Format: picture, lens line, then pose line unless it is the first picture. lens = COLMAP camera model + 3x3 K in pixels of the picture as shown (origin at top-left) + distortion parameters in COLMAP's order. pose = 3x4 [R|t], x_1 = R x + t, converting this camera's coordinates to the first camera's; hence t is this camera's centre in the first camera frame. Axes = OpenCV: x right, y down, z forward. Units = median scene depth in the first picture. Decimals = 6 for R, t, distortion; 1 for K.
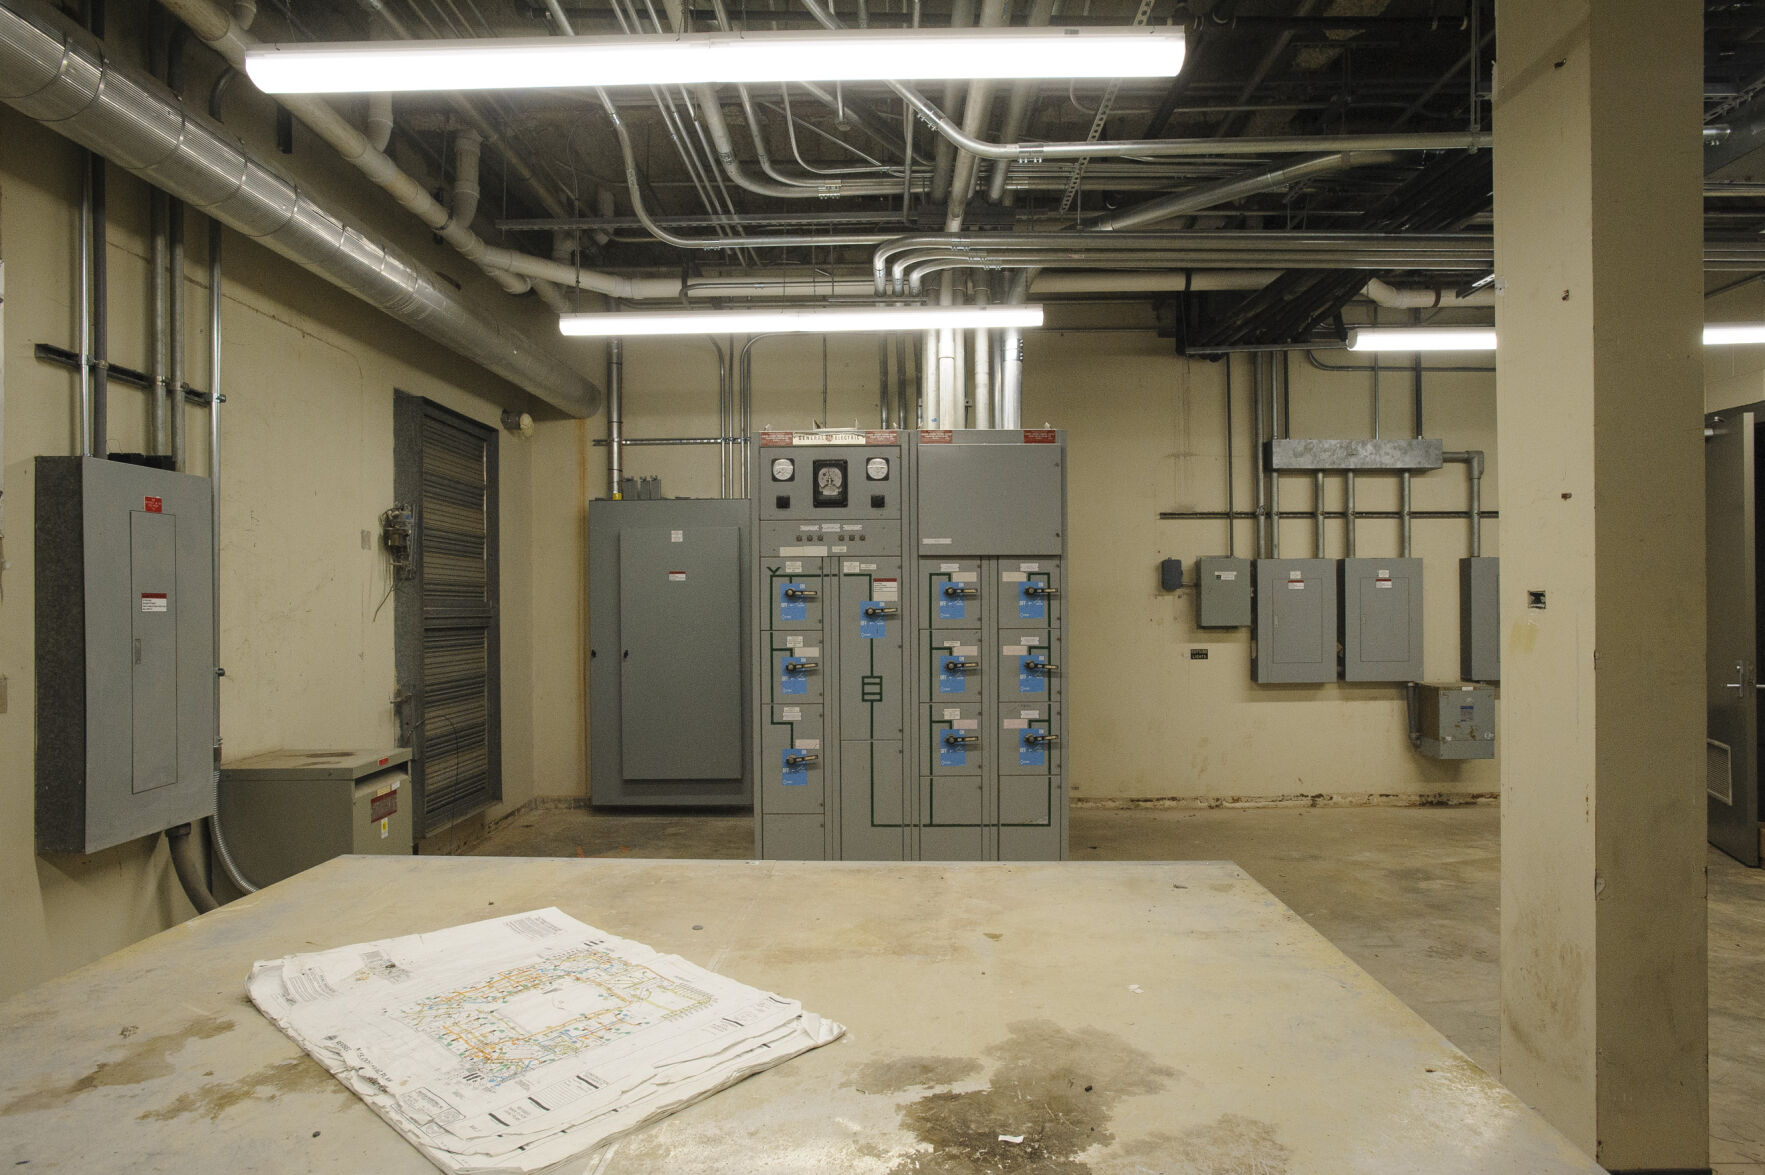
lens RADIAL K [[1015.9, 0, 882.5], [0, 1015.9, 587.5], [0, 0, 1]] dist [-0.080750, 0.080288]
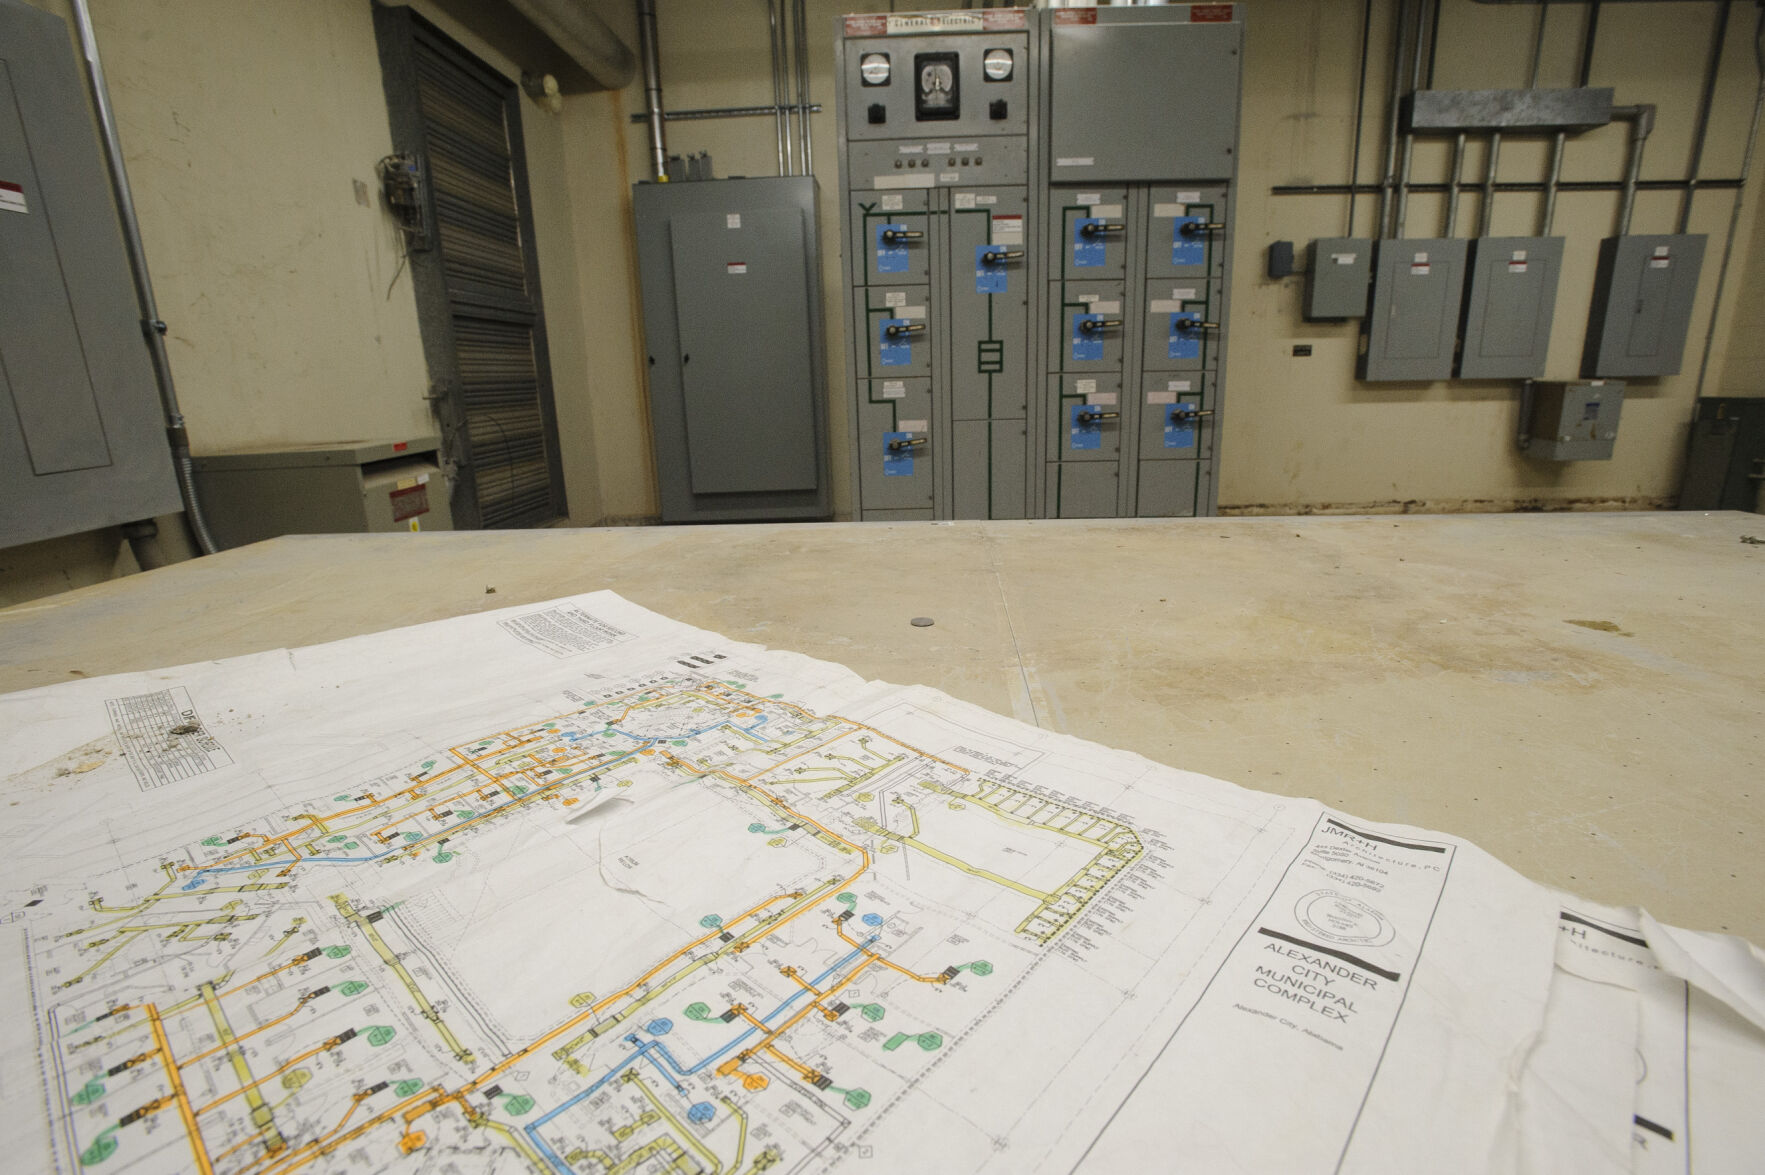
lens RADIAL K [[885.0, 0, 882.5], [0, 885.0, 587.5], [0, 0, 1]] dist [-0.042640, 0.001453]
pose [[0.999398, -0.015935, -0.030810, -0.078185], [0.023476, 0.964615, 0.262614, 0.089560], [0.025535, -0.263179, 0.964409, 0.254494]]
